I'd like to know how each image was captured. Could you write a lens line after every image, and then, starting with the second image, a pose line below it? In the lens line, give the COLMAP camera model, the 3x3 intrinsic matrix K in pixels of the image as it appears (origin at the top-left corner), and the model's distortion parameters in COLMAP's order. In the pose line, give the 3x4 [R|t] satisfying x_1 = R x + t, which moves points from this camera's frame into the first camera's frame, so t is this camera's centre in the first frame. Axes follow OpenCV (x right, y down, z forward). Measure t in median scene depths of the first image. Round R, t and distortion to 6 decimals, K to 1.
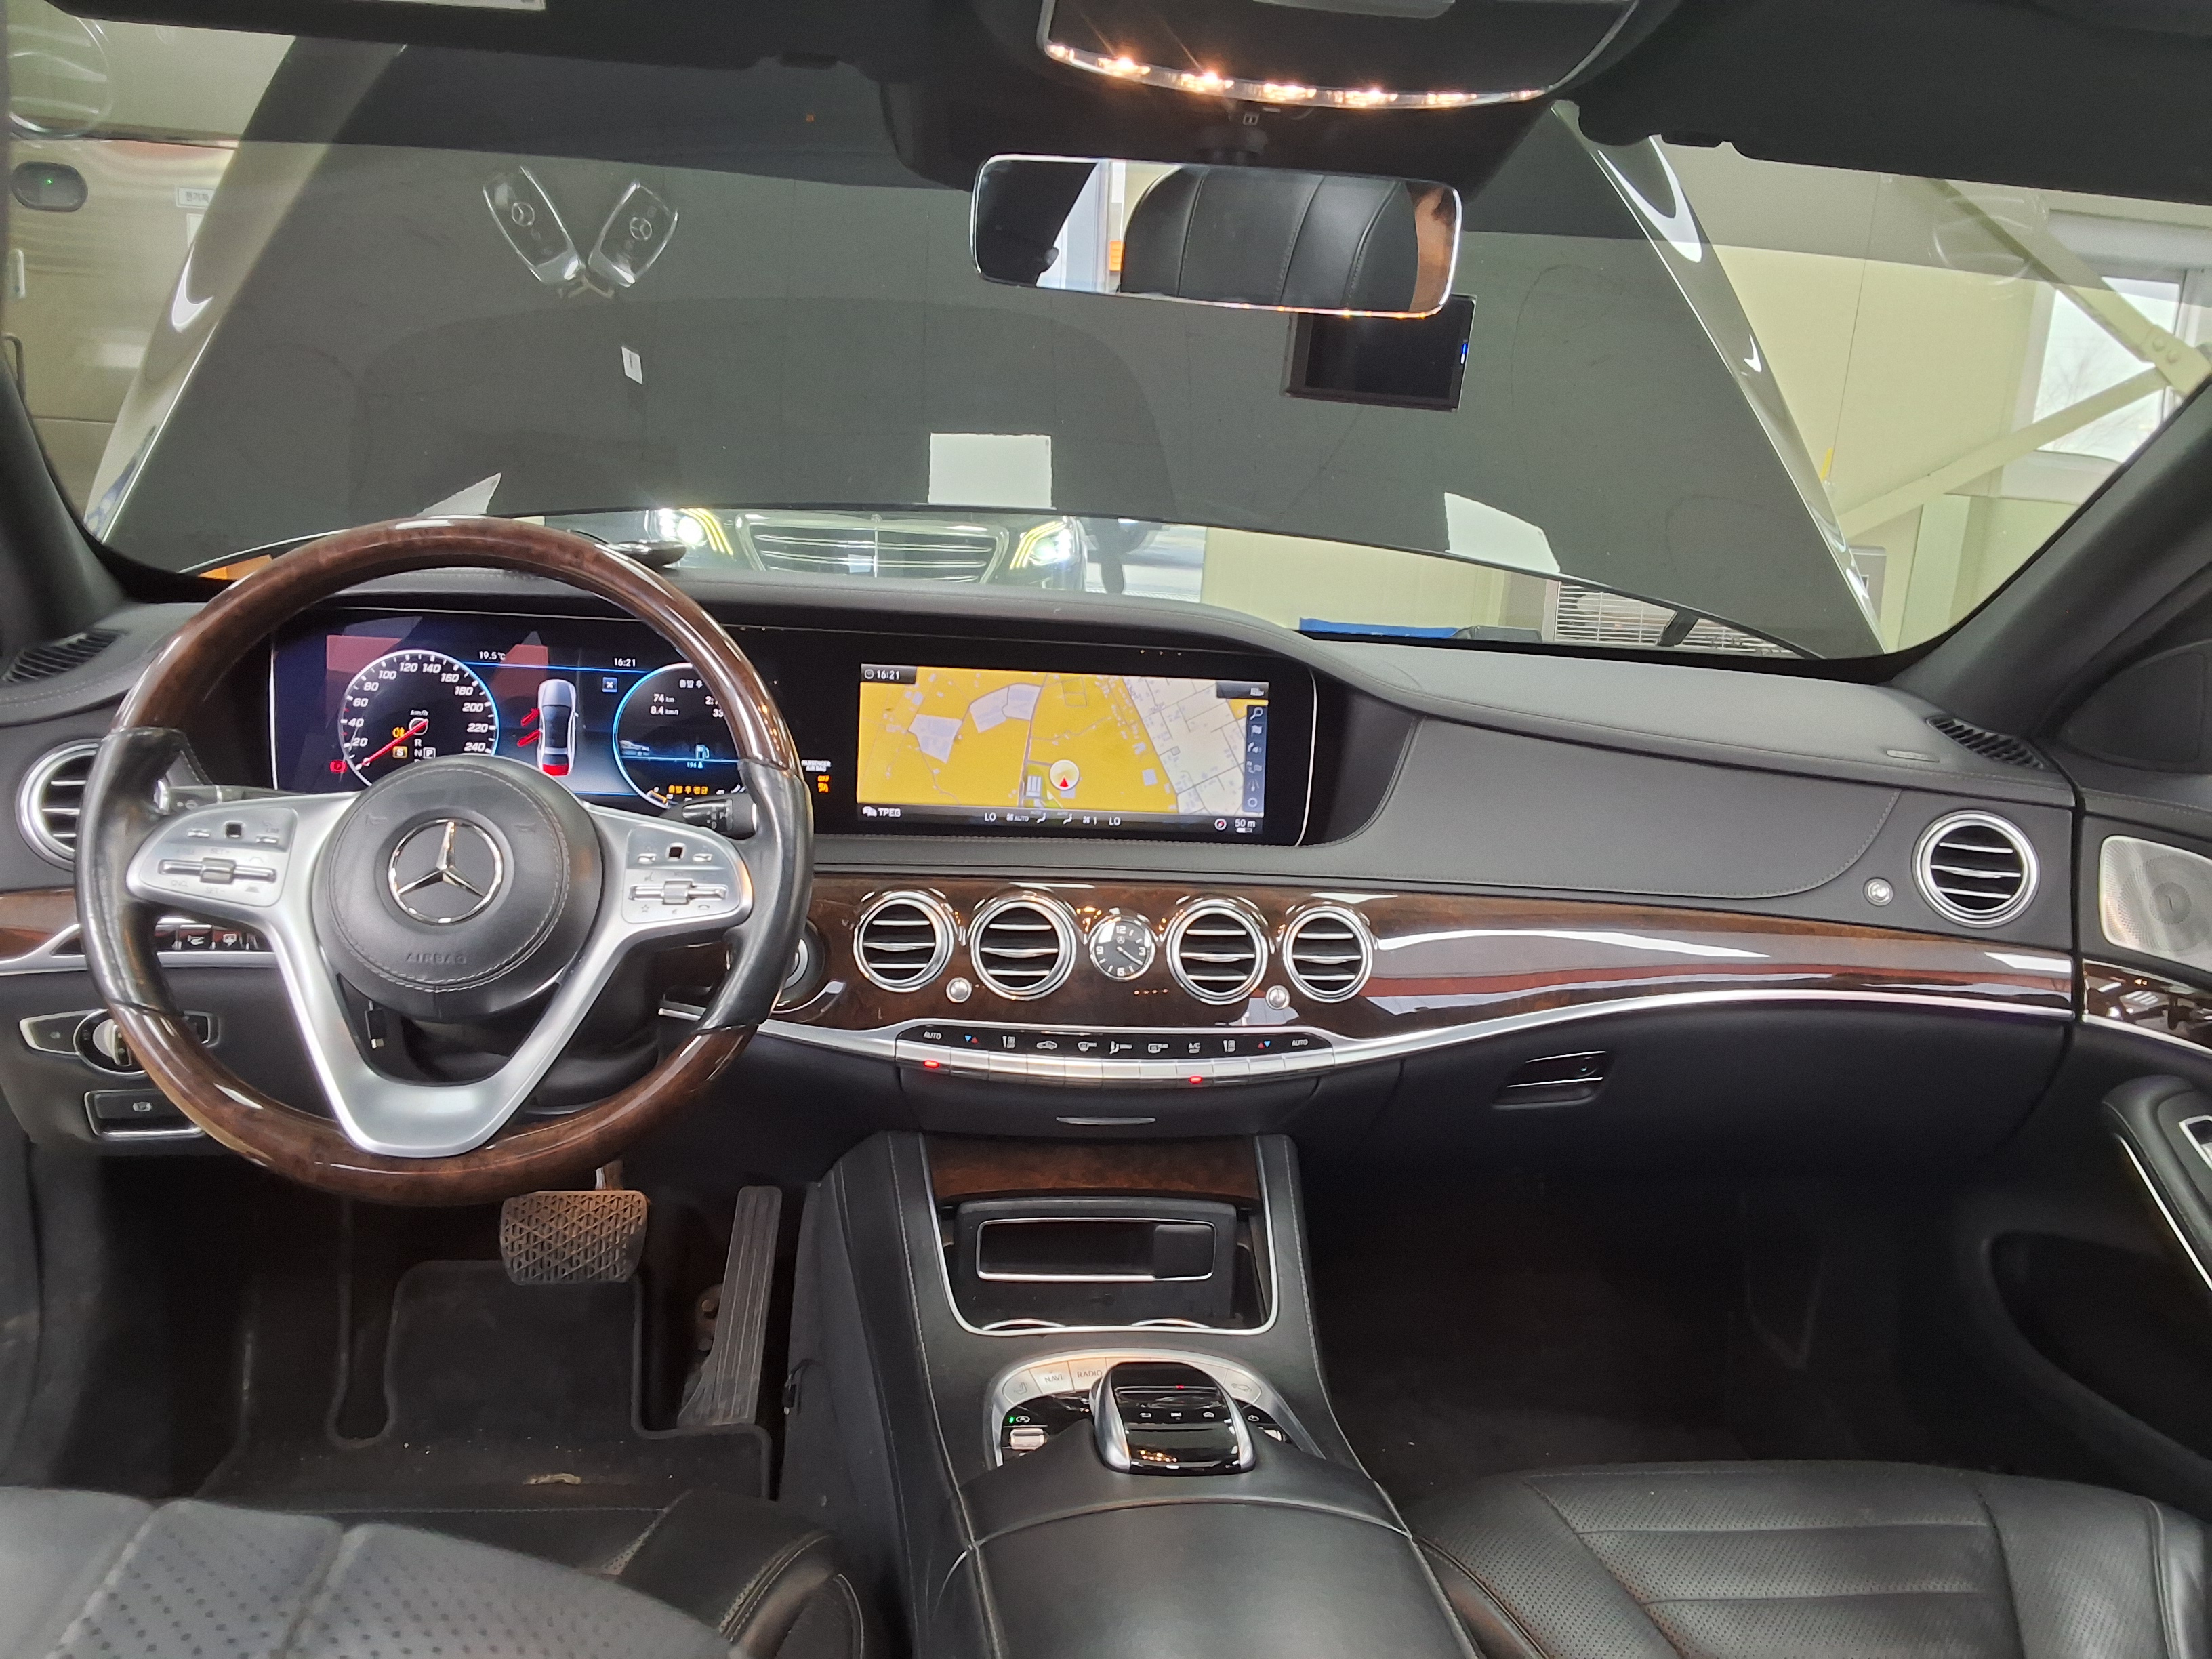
lens RADIAL K [[1780.5, 0, 1085.8], [0, 1780.5, 837.4], [0, 0, 1]] dist [0.141079, -0.256210]
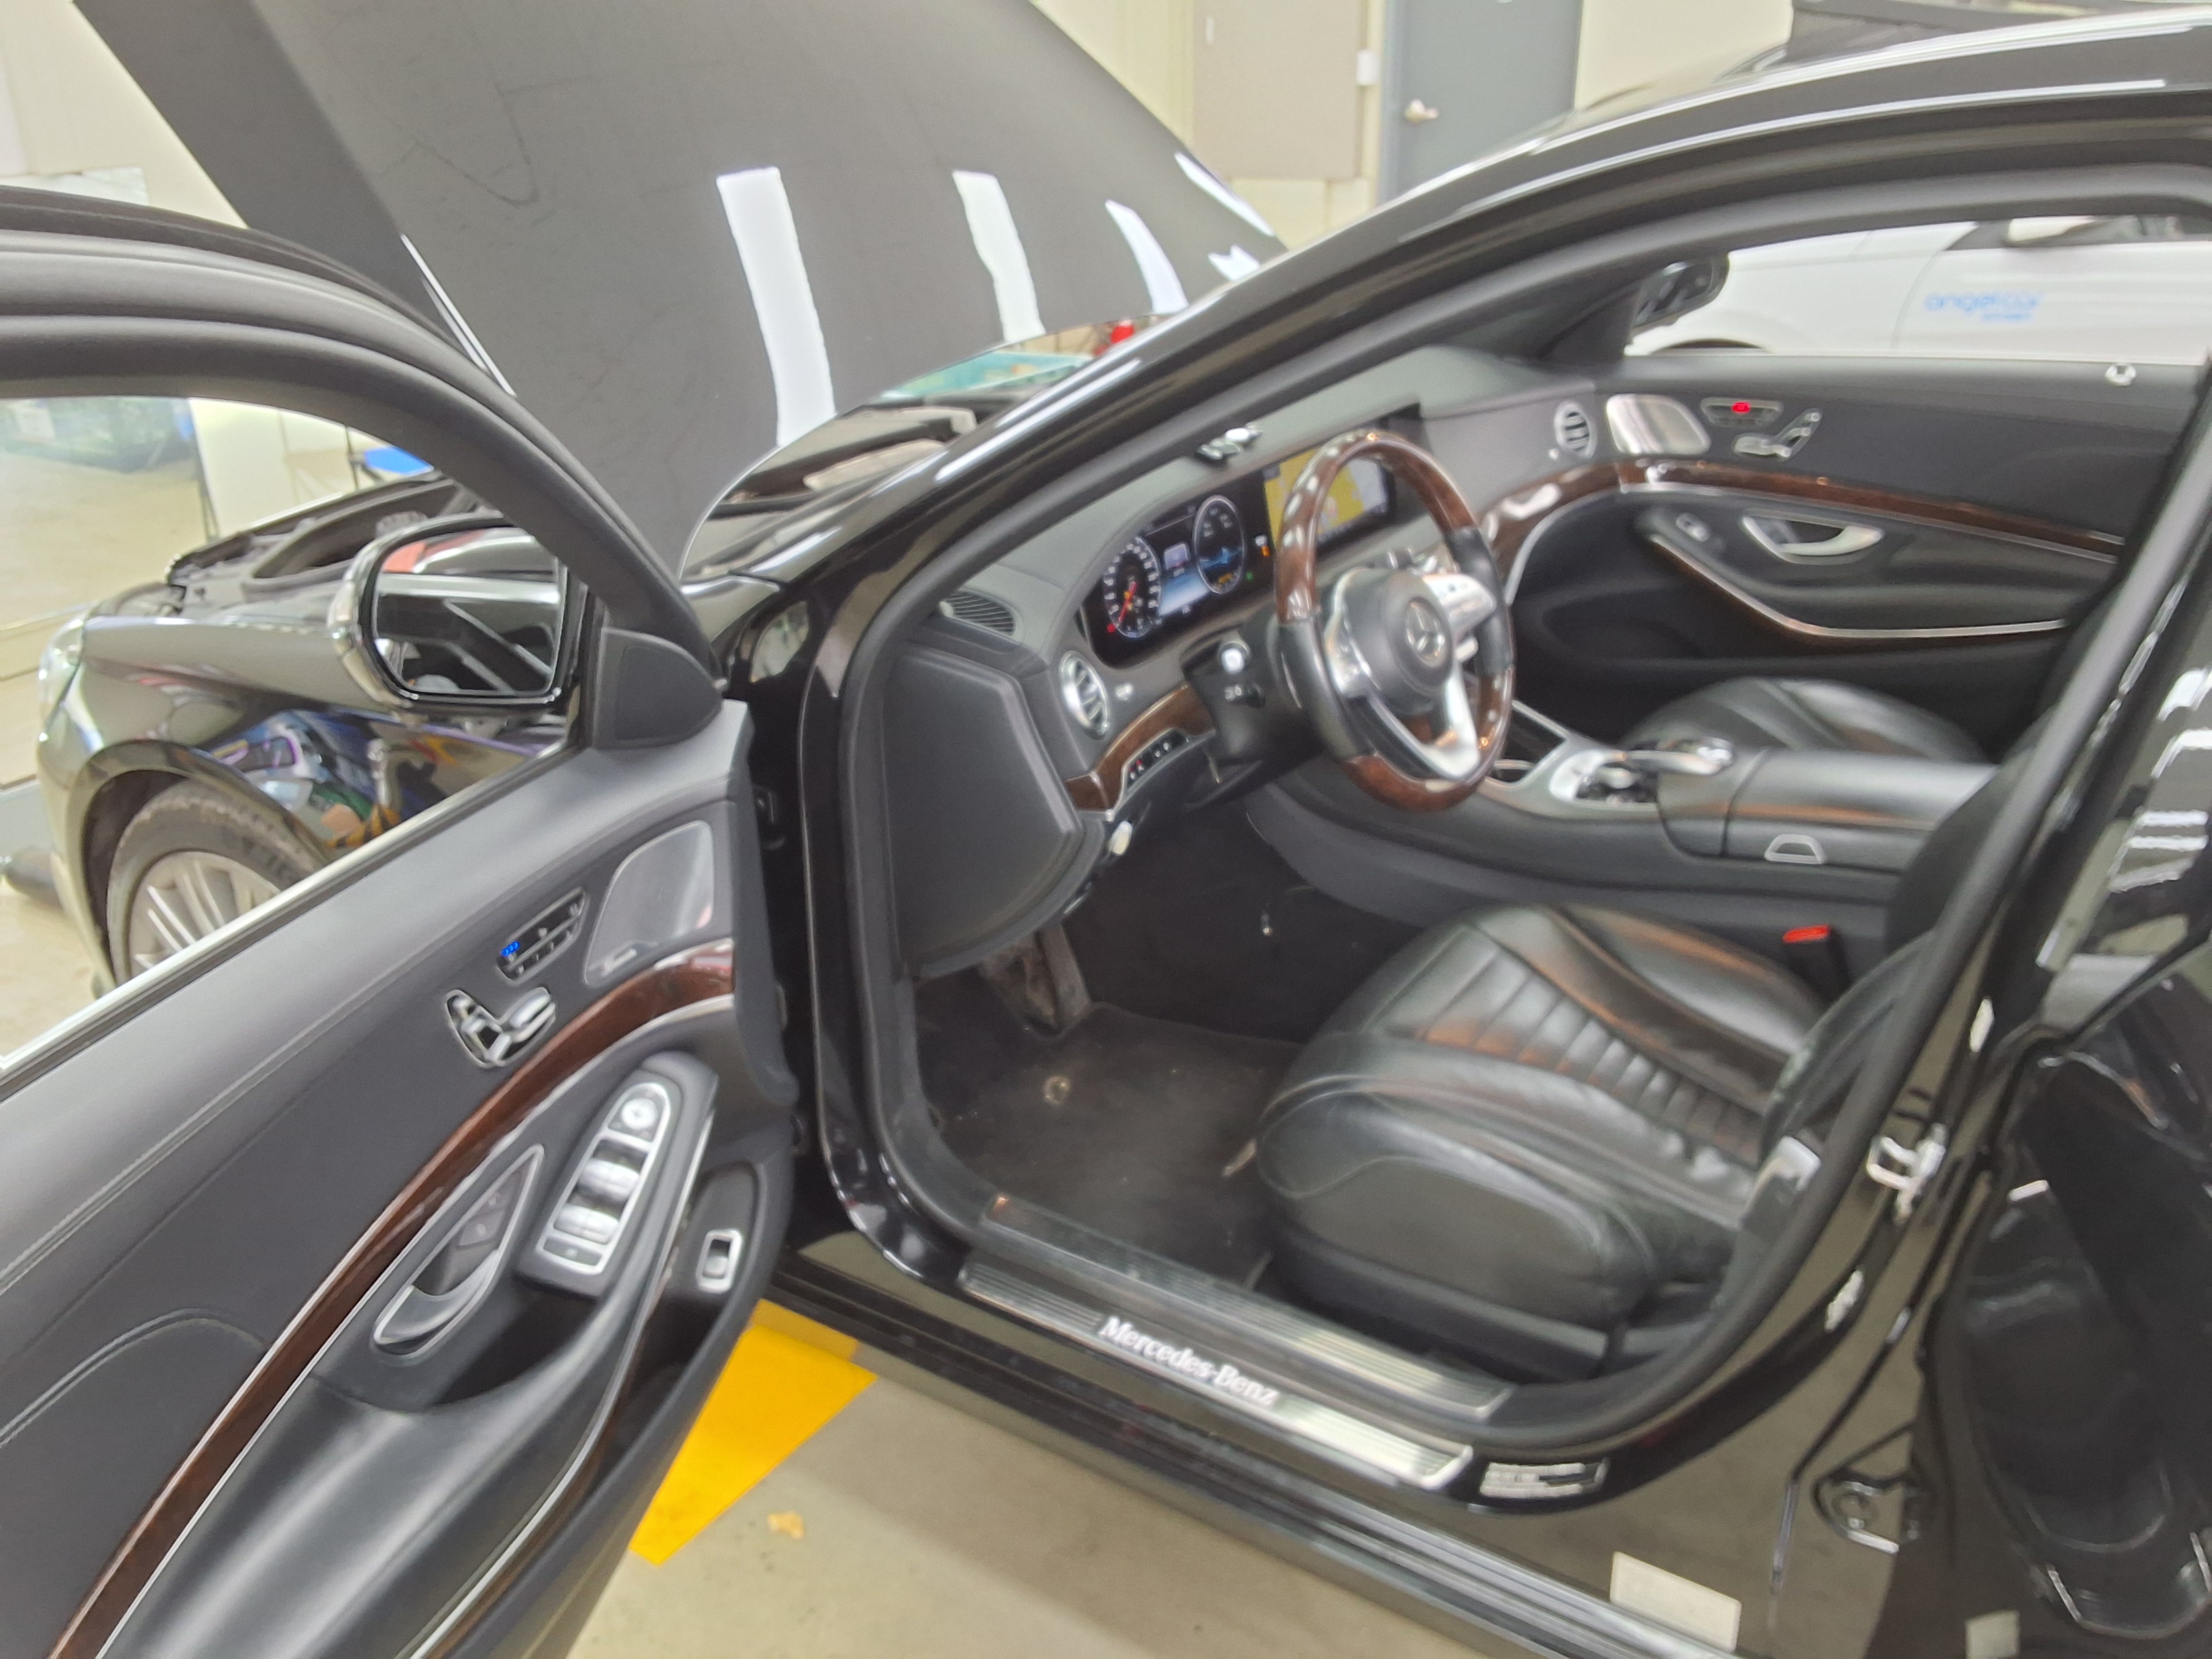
lens RADIAL K [[1780.5, 0, 1085.8], [0, 1780.5, 837.4], [0, 0, 1]] dist [0.141079, -0.256210]
pose [[0.638327, -0.387933, 0.664865, -1.528019], [0.217650, 0.919438, 0.327509, -0.381873], [-0.738354, -0.064350, 0.671336, -0.009131]]
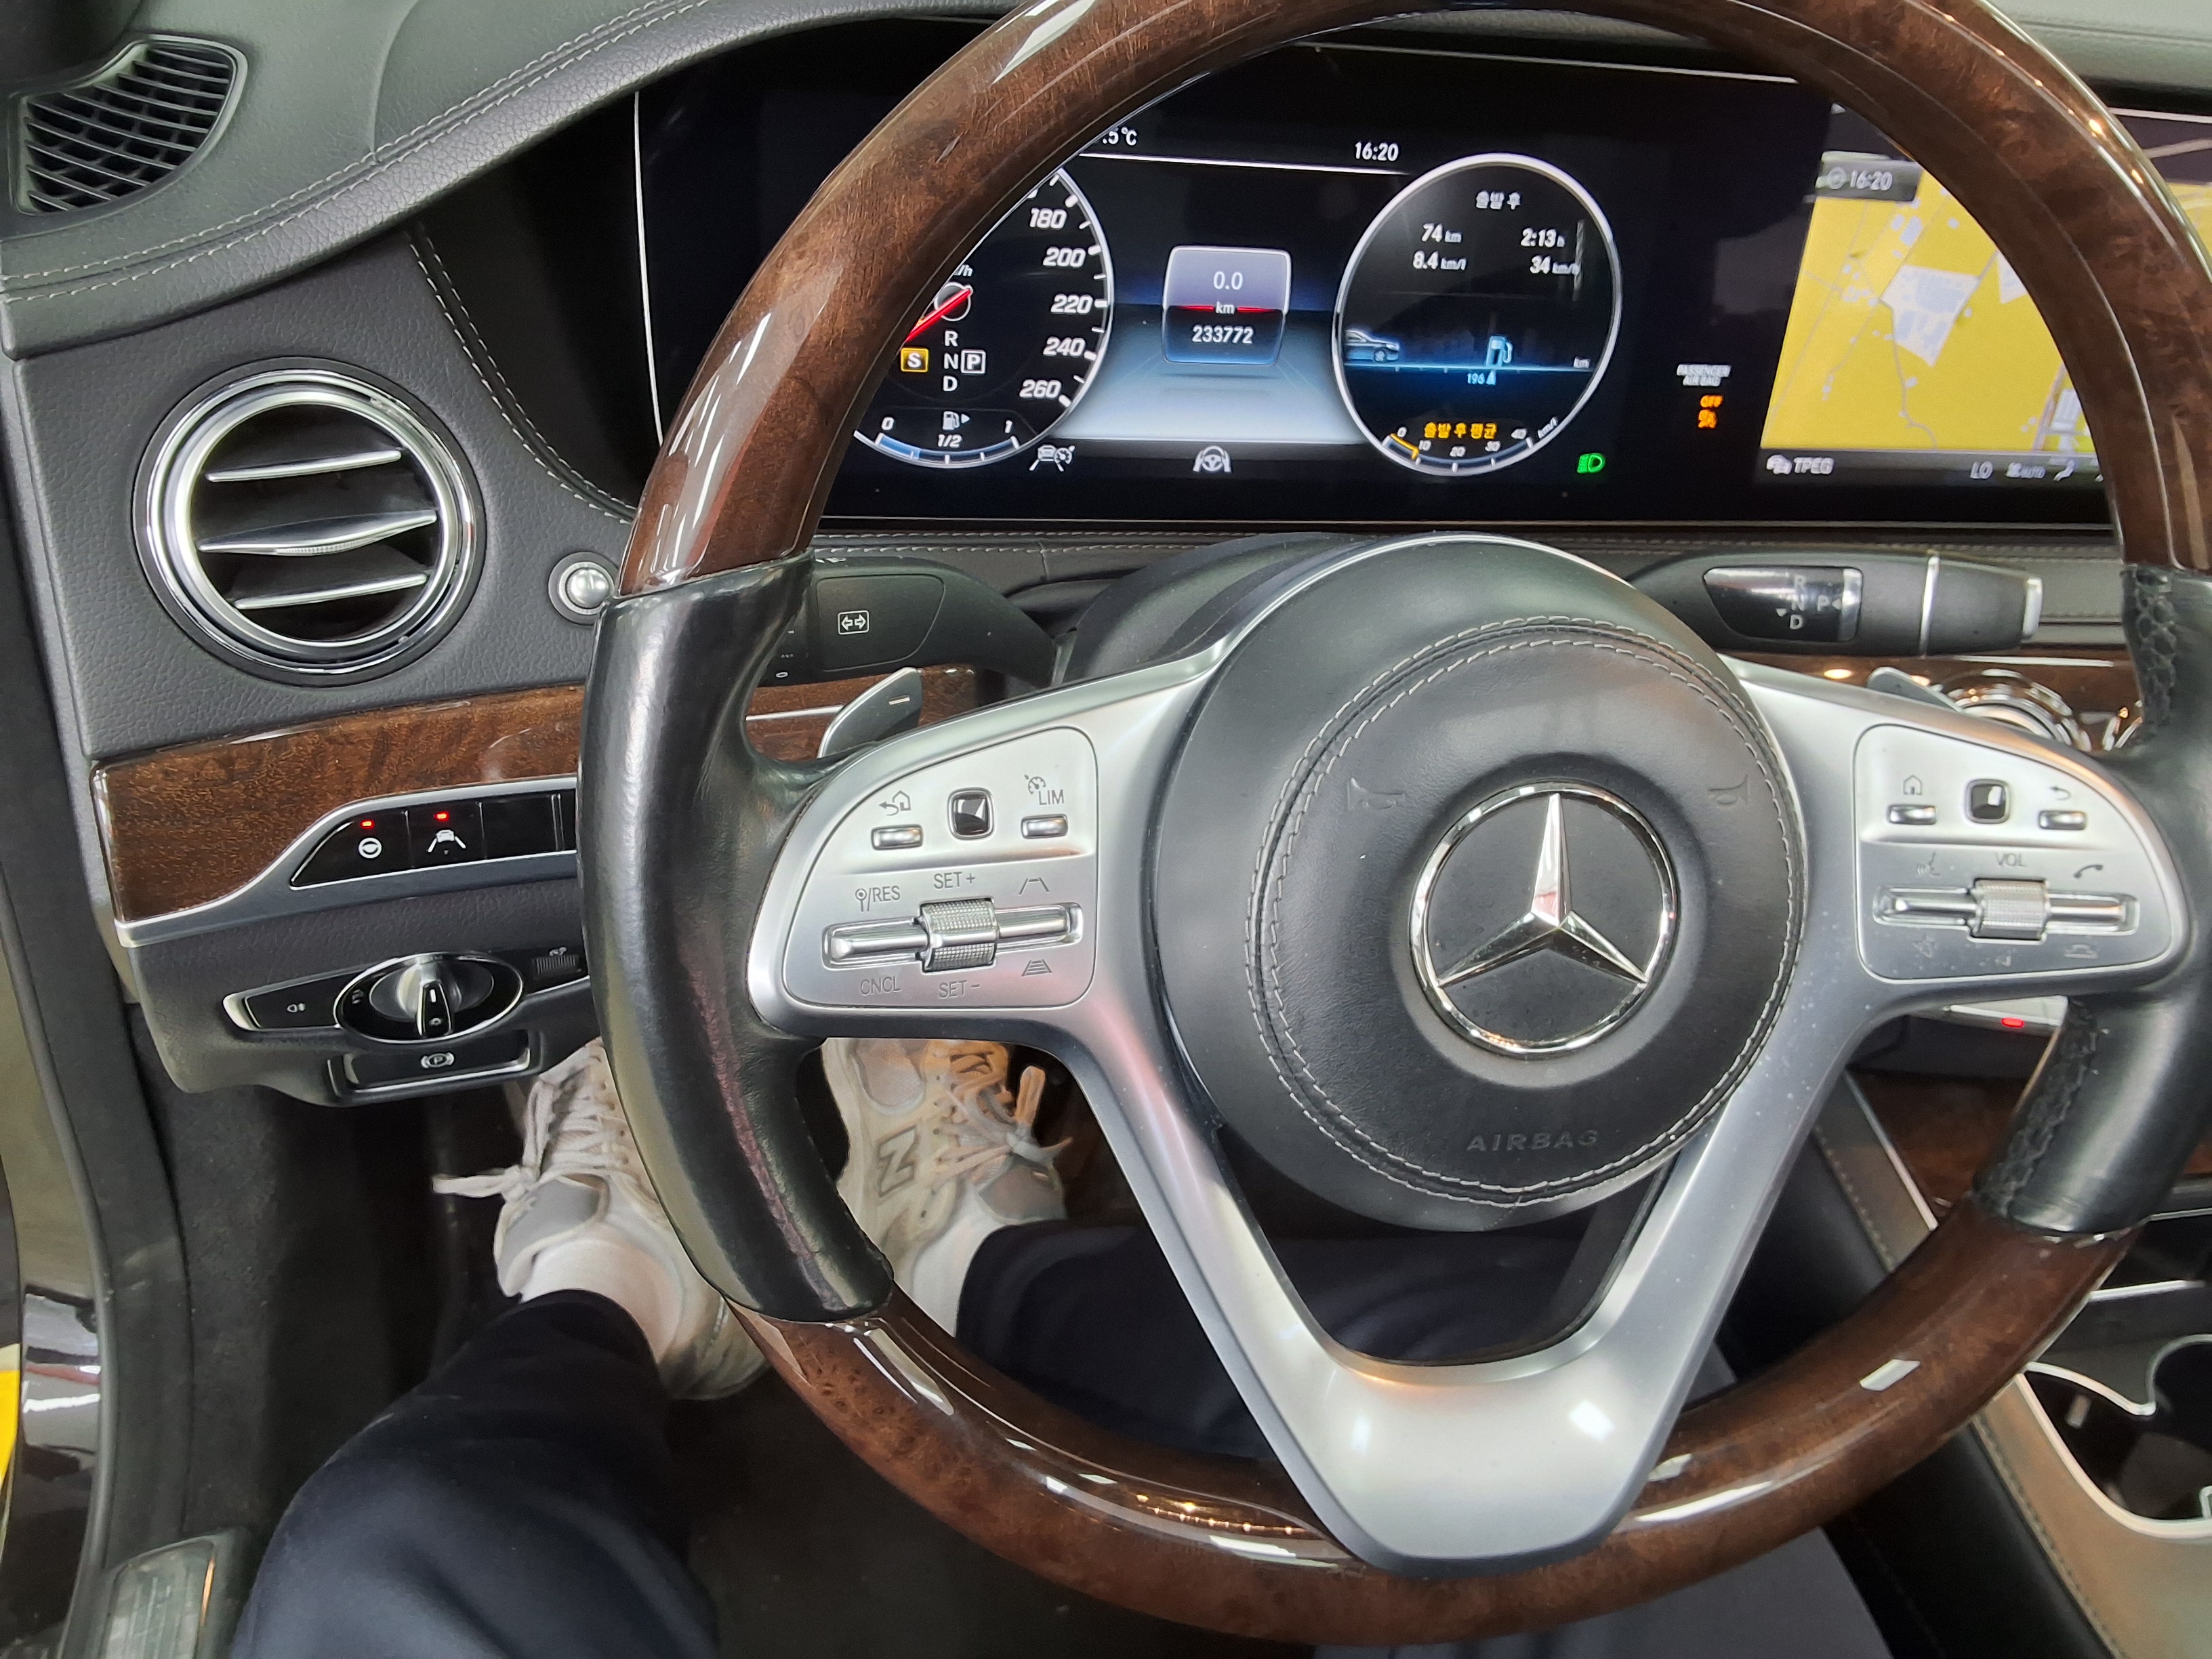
lens RADIAL K [[1780.5, 0, 1085.8], [0, 1780.5, 837.4], [0, 0, 1]] dist [0.141079, -0.256210]
pose [[0.993923, -0.013128, 0.109291, -0.394372], [-0.029886, 0.923388, 0.382703, -0.113716], [-0.105942, -0.383644, 0.917384, 0.535039]]
